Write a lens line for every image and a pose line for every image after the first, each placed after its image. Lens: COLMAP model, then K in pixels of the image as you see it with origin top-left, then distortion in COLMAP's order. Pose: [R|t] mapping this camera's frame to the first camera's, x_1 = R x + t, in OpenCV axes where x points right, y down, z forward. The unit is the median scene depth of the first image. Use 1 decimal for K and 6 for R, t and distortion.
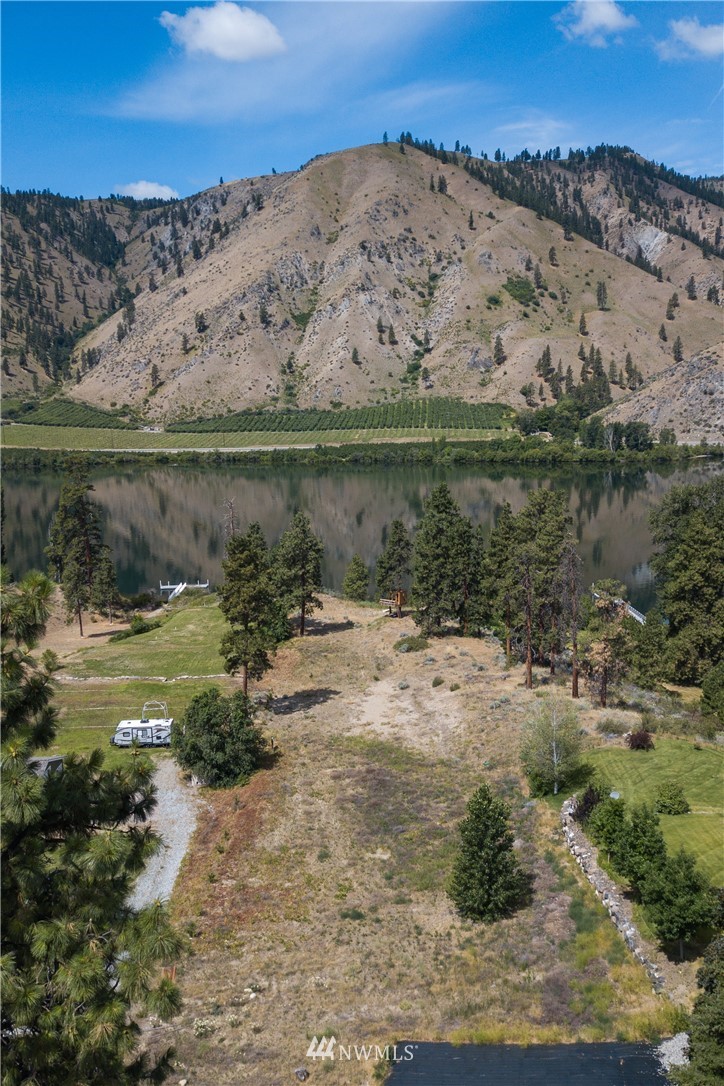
lens RADIAL K [[985.0, 0, 360.6], [0, 985.0, 546.7], [0, 0, 1]] dist [0.037506, -0.042849]
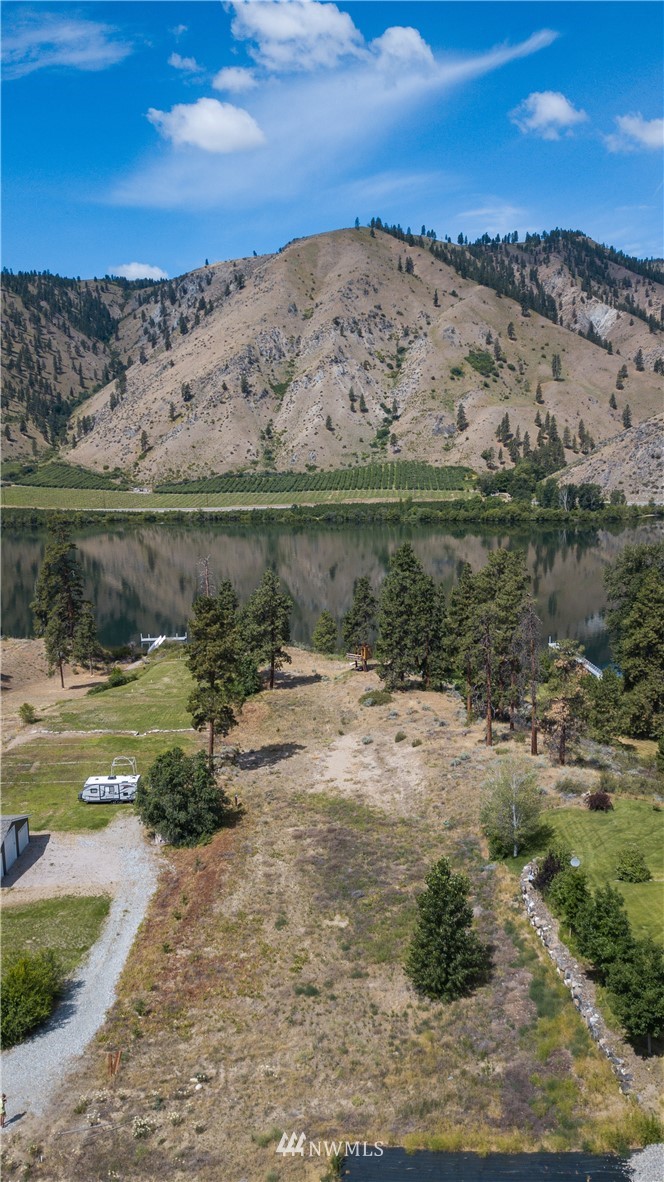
lens RADIAL K [[905.5, 0, 330.4], [0, 905.5, 591.1], [0, 0, 1]] dist [0.030347, -0.034447]
pose [[0.999989, 0.000650, -0.004644, 0.007277], [-0.000685, 0.999971, -0.007592, -0.005793], [0.004639, 0.007595, 0.999960, 0.039693]]
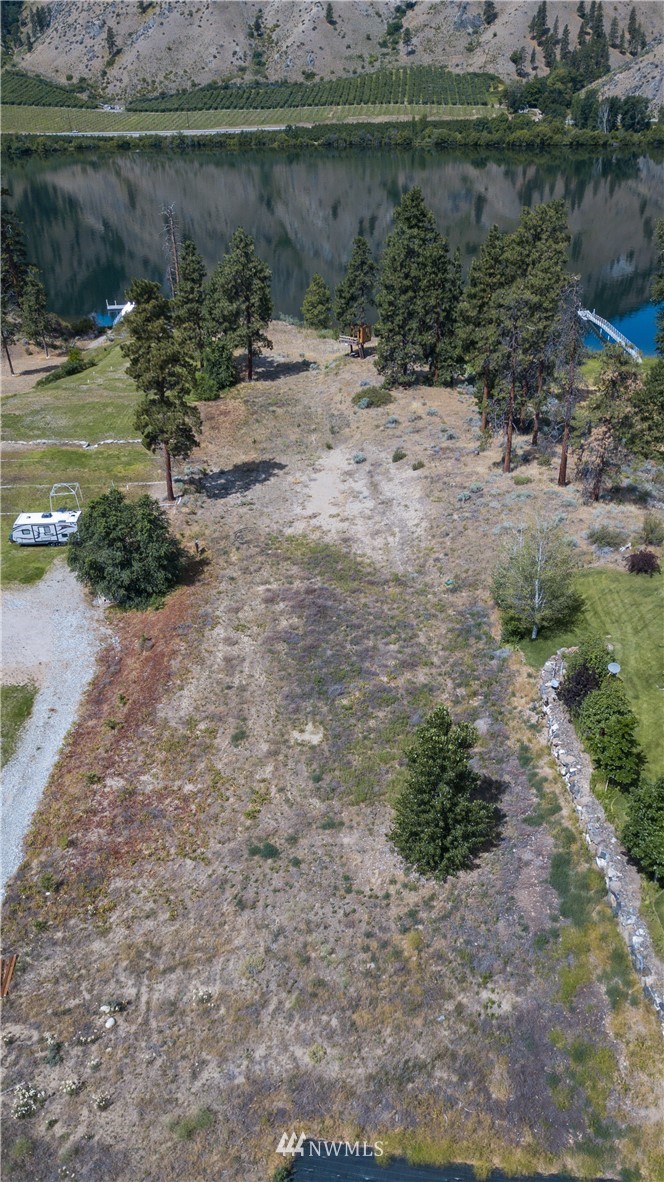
lens RADIAL K [[905.5, 0, 331.4], [0, 905.5, 609.9], [0, 0, 1]] dist [0.030347, -0.034447]
pose [[0.999959, -0.001217, -0.008998, 0.019823], [0.004528, 0.925836, 0.377900, -0.025963], [0.007870, -0.377925, 0.925803, 0.164621]]
